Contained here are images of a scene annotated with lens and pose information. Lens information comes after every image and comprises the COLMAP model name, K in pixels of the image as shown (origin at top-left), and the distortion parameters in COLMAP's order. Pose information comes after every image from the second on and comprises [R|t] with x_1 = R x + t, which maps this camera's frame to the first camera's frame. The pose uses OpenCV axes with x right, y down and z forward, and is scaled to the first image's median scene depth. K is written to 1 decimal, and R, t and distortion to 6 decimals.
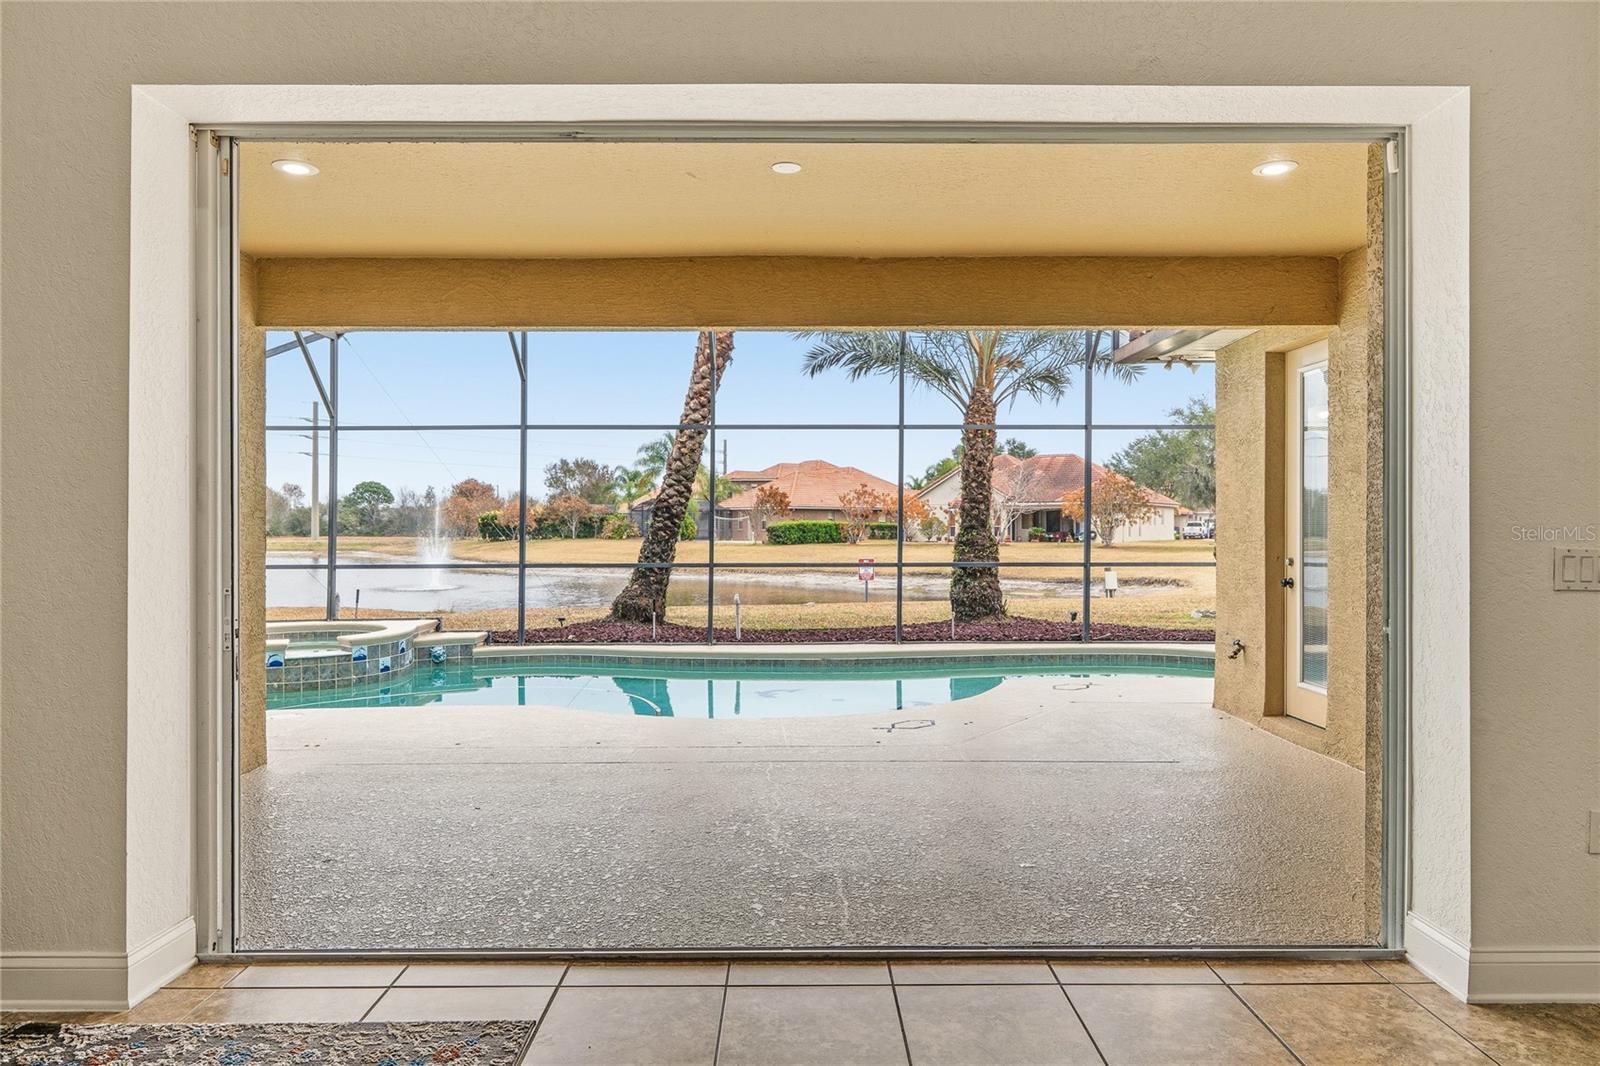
lens RADIAL K [[1007.3, 0, 807.4], [0, 1007.3, 527.1], [0, 0, 1]] dist [0.004478, -0.002975]
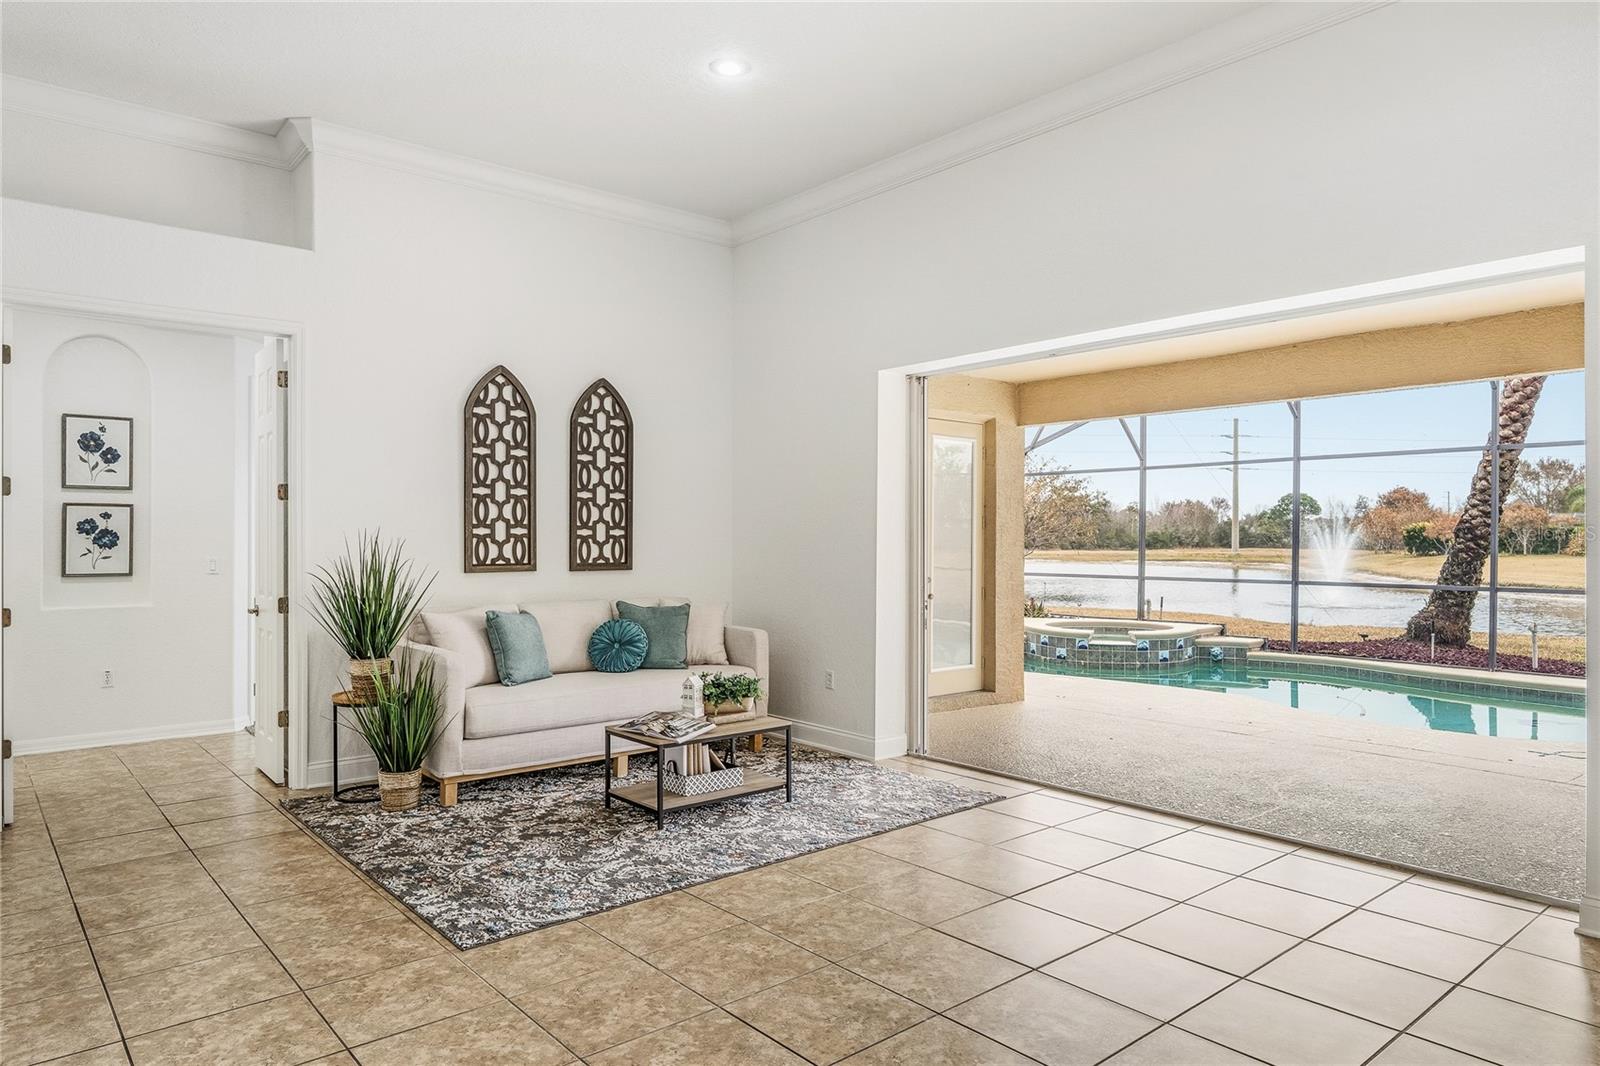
lens RADIAL K [[1007.3, 0, 796.6], [0, 1007.3, 535.5], [0, 0, 1]] dist [0.004478, -0.002975]
pose [[0.639706, 0.000782, -0.768619, 0.194814], [-0.002994, 0.999994, -0.001474, -0.009440], [0.768614, 0.003244, 0.639705, -0.124737]]
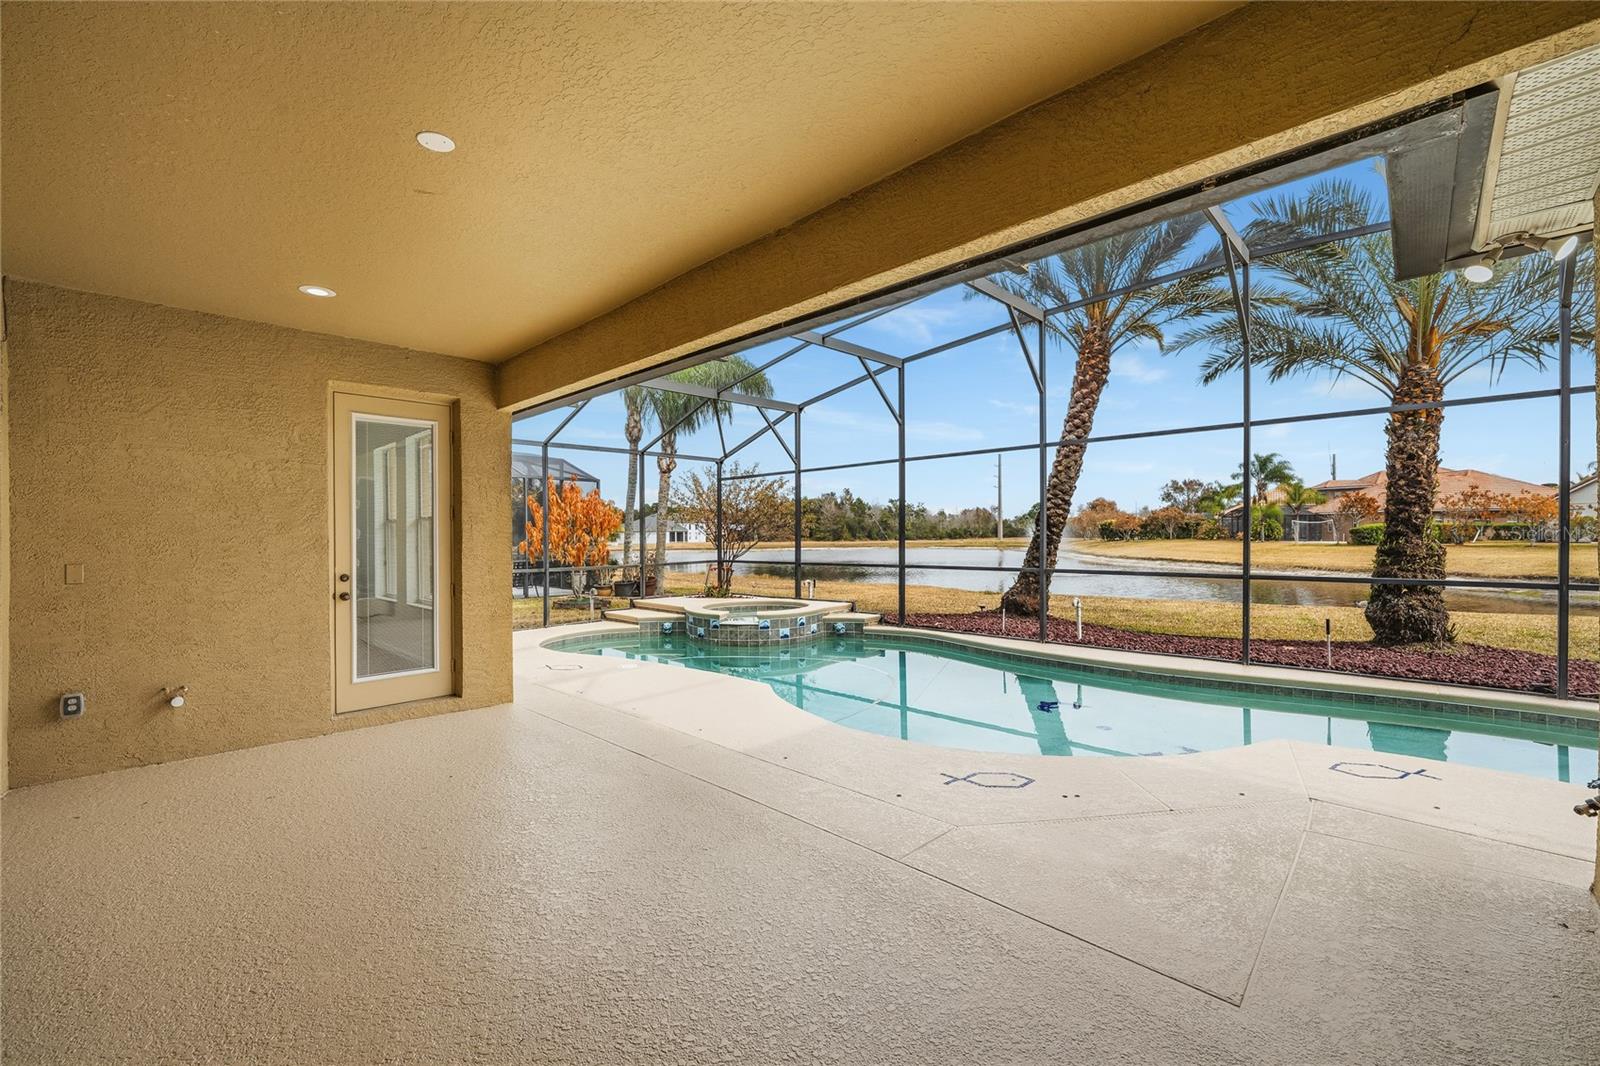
lens RADIAL K [[658.5, 0, 797.0], [0, 658.5, 535.8], [0, 0, 1]] dist [-0.005794, 0.001624]
pose [[0.708851, -0.004436, -0.705344, 0.193146], [0.009439, 0.999950, 0.003198, -0.004660], [0.705295, -0.008925, 0.708858, 0.260600]]
